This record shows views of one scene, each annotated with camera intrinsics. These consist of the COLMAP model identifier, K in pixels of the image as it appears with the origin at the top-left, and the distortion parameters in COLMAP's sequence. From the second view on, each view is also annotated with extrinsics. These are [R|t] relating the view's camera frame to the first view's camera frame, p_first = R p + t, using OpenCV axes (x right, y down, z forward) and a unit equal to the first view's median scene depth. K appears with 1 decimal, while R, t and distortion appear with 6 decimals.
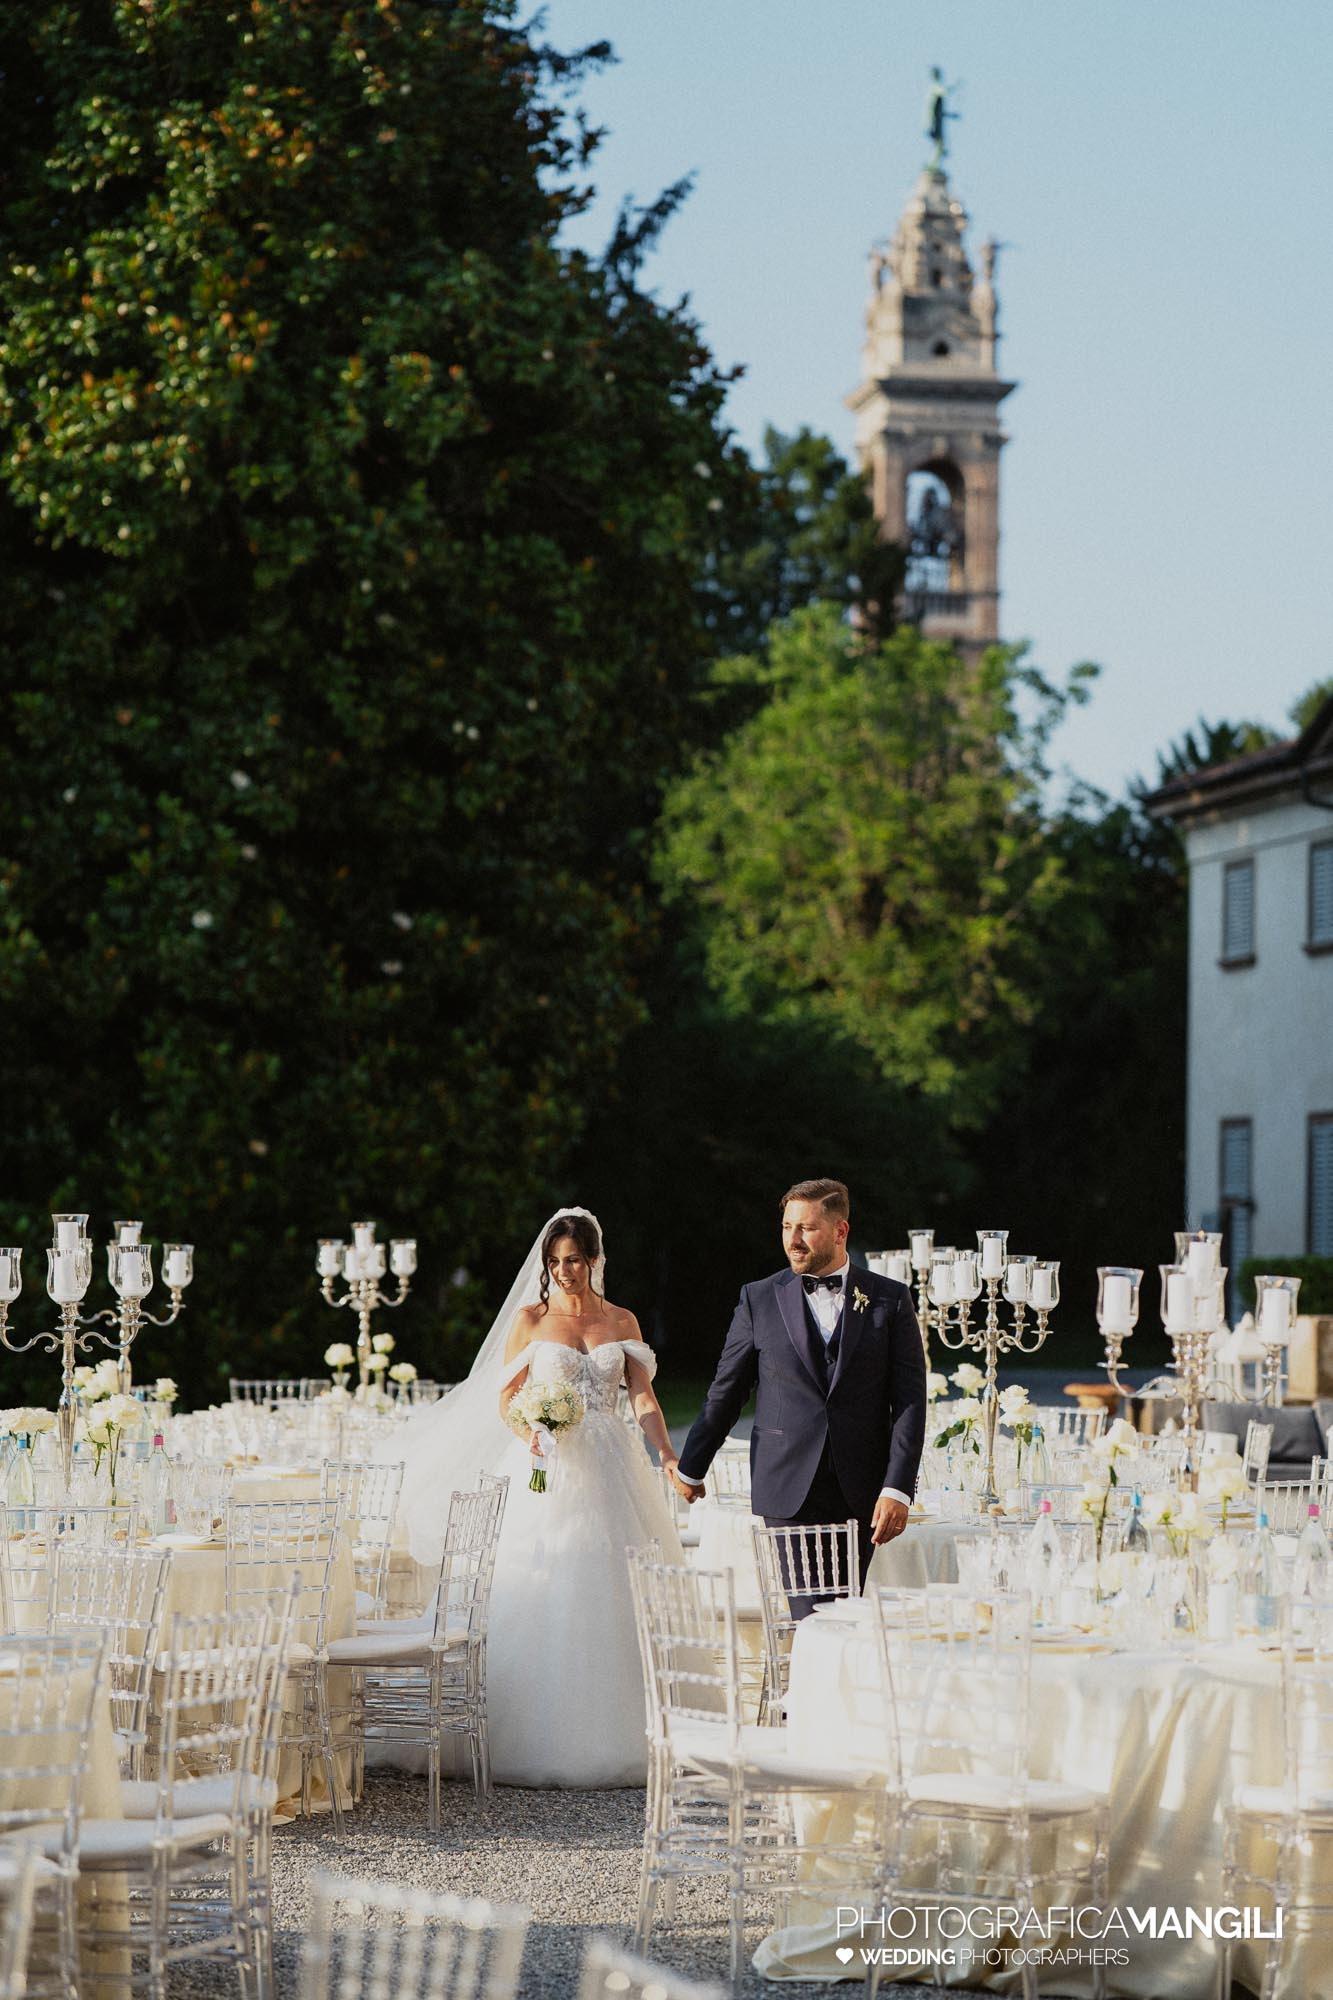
lens RADIAL K [[5168.6, 0, 666.5], [0, 5168.6, 1000.0], [0, 0, 1]] dist [0.359373, -4.674606]
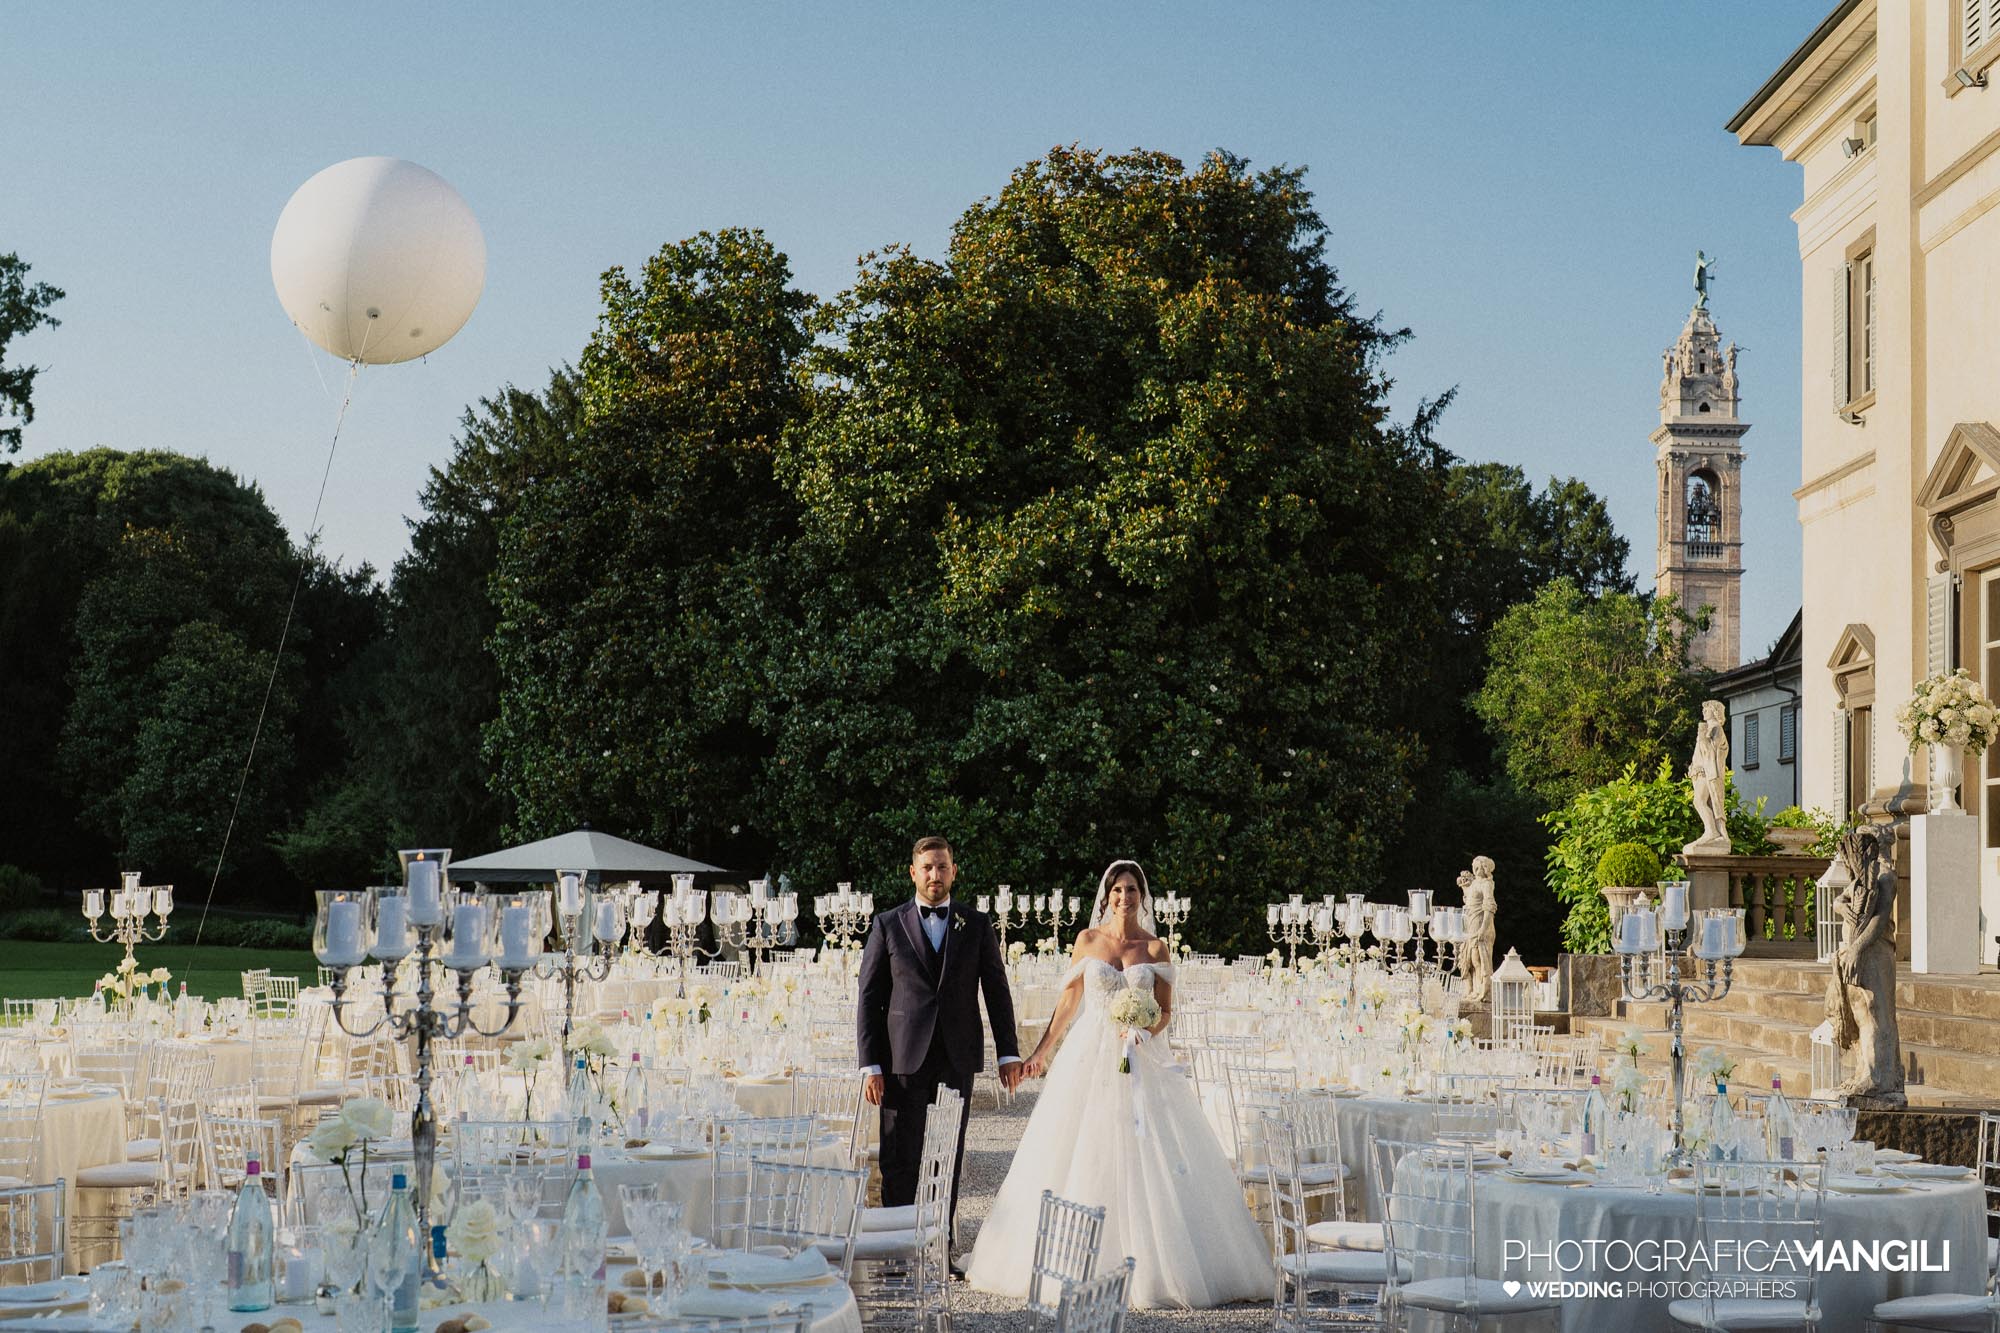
lens RADIAL K [[2956.3, 0, 1000.0], [0, 2956.3, 666.5], [0, 0, 1]] dist [0.000905, 0.103295]
pose [[0.981168, -0.002087, -0.193144, 0.069070], [-0.004433, 0.999435, -0.033319, -0.009782], [0.193105, 0.033547, 0.980604, -0.234032]]
